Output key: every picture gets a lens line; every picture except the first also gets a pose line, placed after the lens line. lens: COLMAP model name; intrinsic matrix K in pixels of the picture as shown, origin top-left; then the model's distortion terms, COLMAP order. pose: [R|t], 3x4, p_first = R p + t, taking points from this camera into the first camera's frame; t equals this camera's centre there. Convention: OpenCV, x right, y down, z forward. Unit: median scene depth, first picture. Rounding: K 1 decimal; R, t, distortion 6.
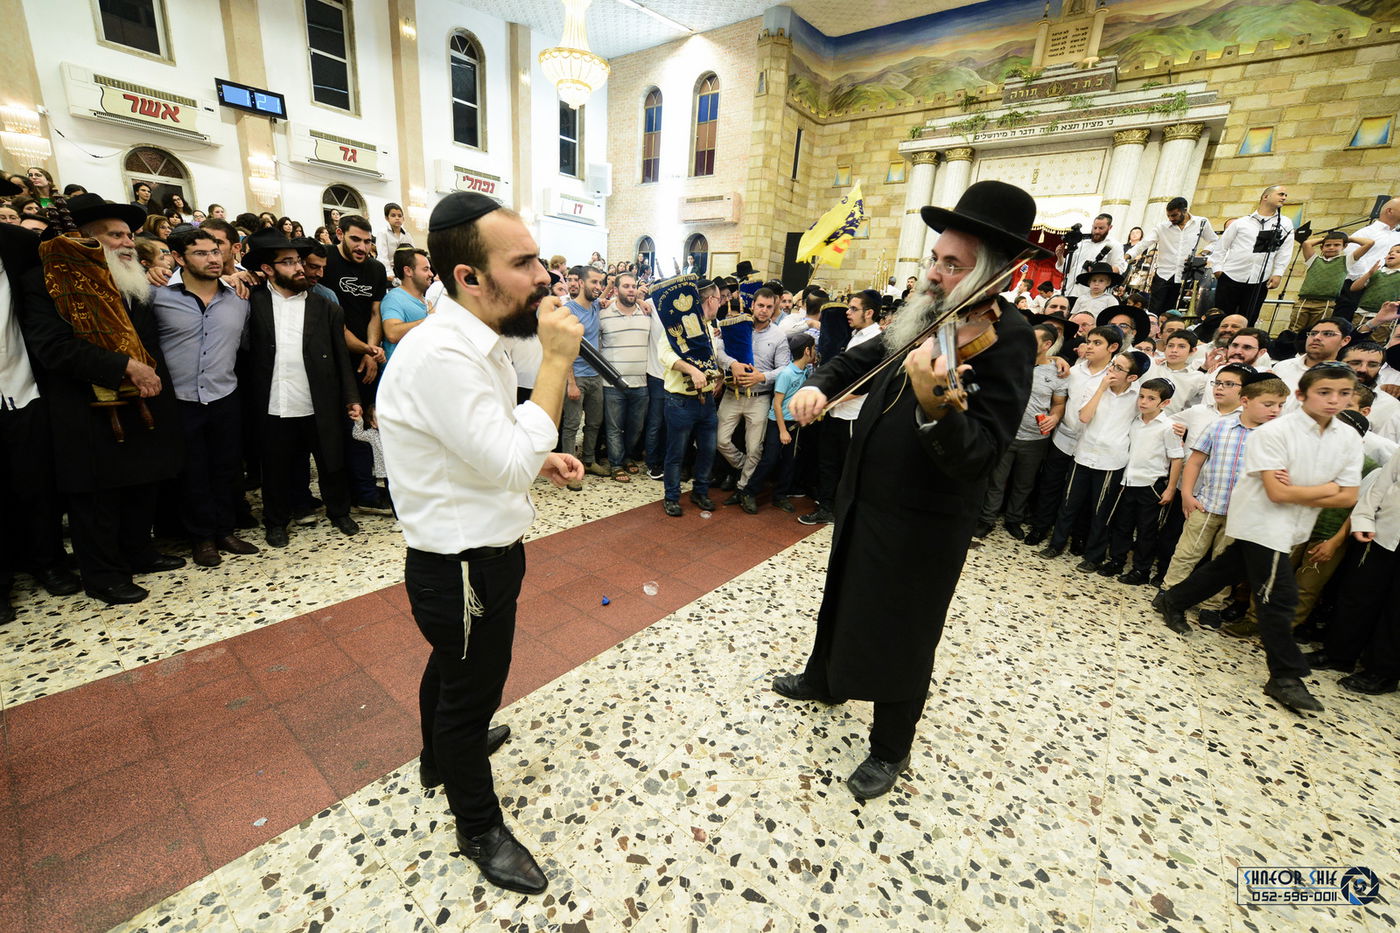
lens RADIAL K [[571.4, 0, 699.7], [0, 571.4, 473.0], [0, 0, 1]] dist [-0.003076, -0.000469]
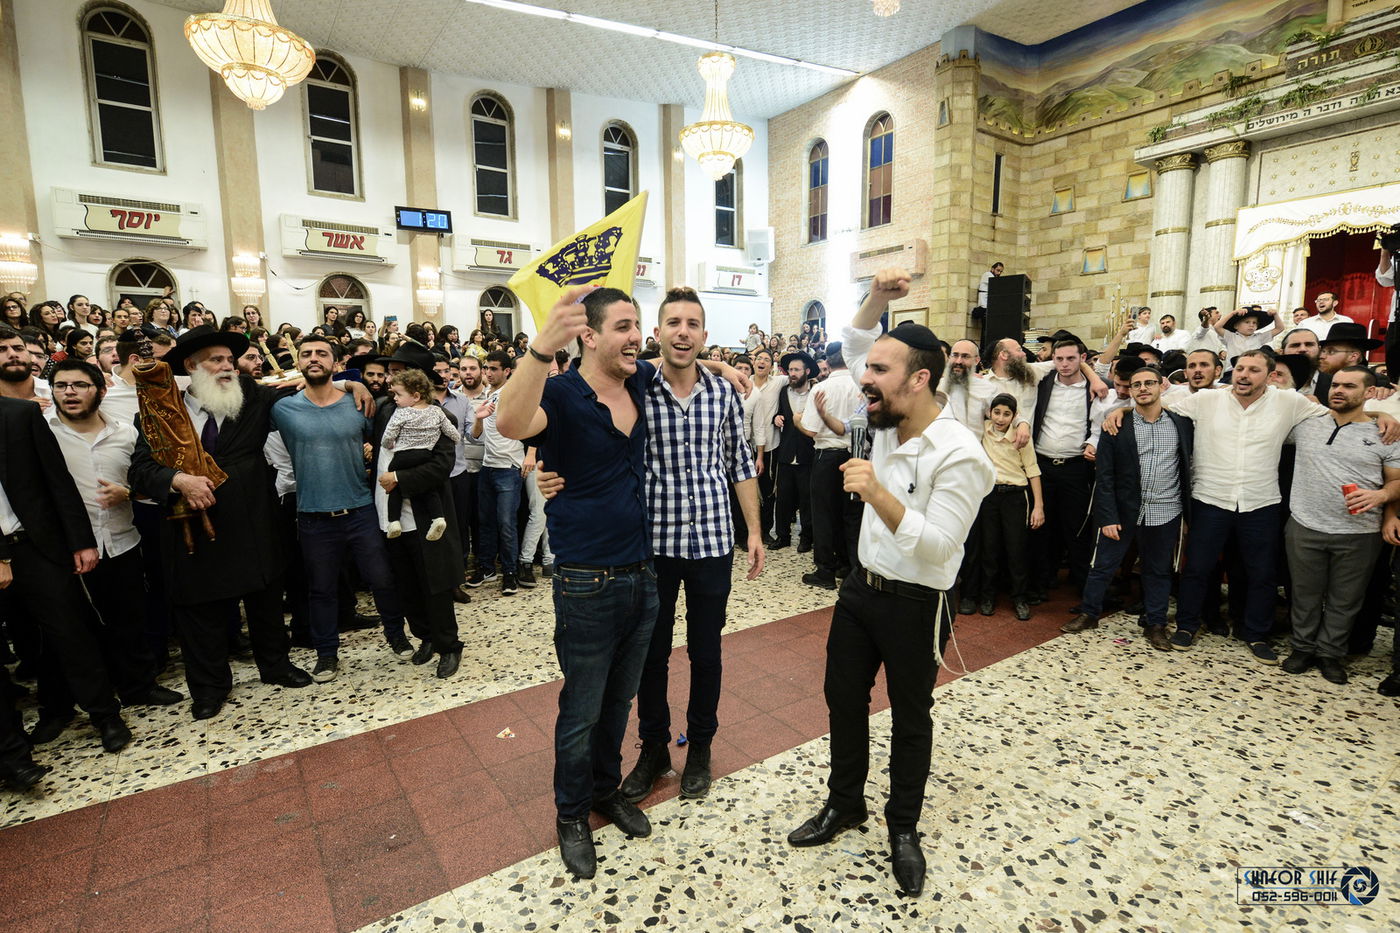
lens RADIAL K [[711.2, 0, 695.4], [0, 711.2, 464.5], [0, 0, 1]] dist [-0.002078, -0.000510]
pose [[0.953620, -0.041715, -0.298108, 0.067039], [-0.008780, 0.986075, -0.166071, 0.001015], [0.300885, 0.160986, 0.939974, -0.007502]]
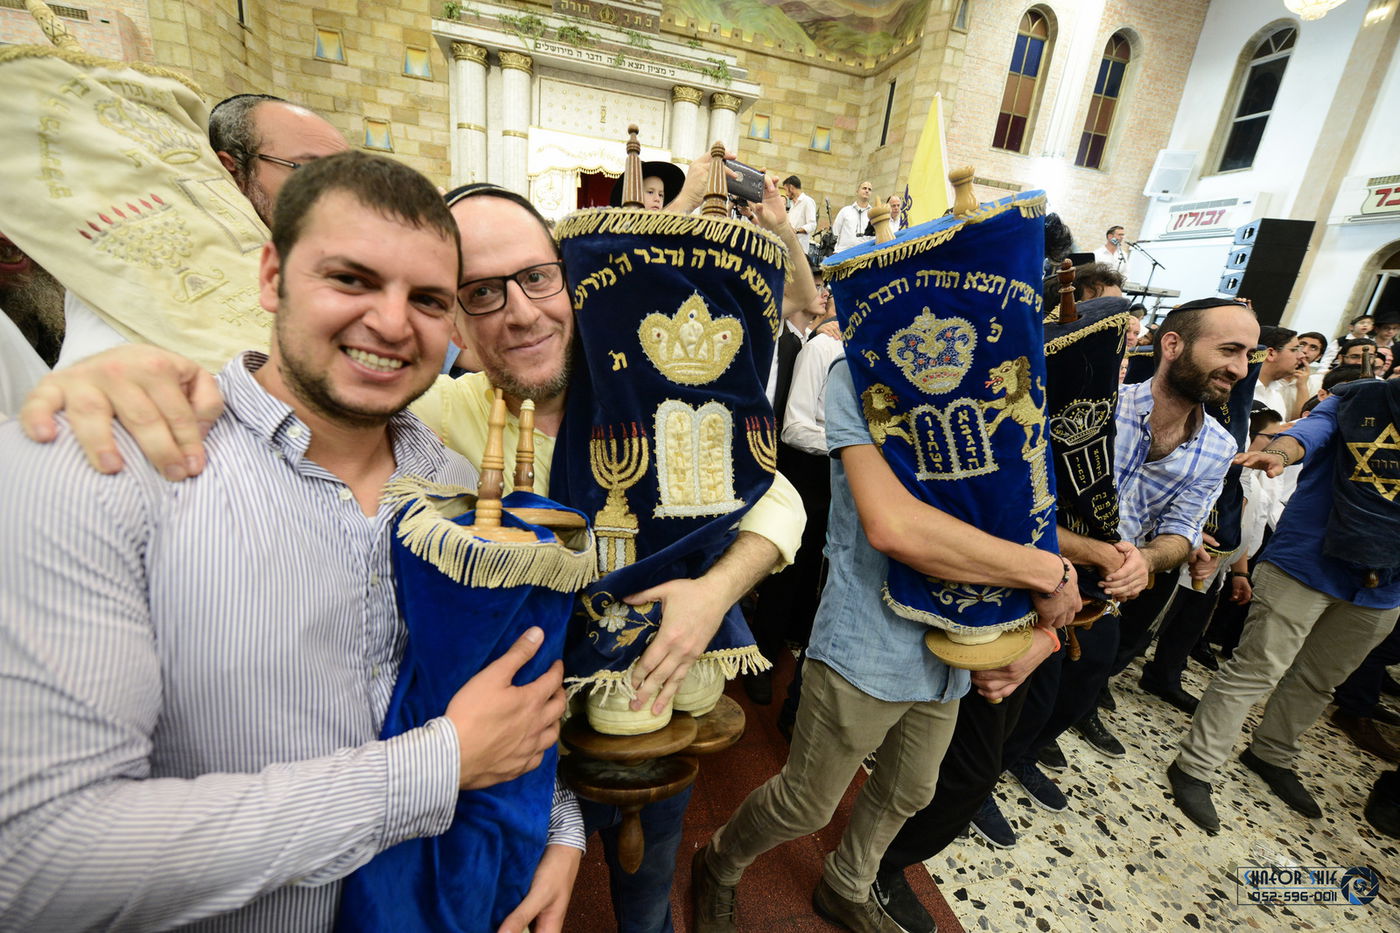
lens RADIAL K [[571.4, 0, 696.6], [0, 571.4, 463.6], [0, 0, 1]] dist [-0.003076, -0.000469]
pose [[0.627558, -0.219627, 0.746950, -0.118150], [0.154887, 0.975429, 0.156677, -0.122772], [-0.763008, 0.017369, 0.646156, 0.372787]]
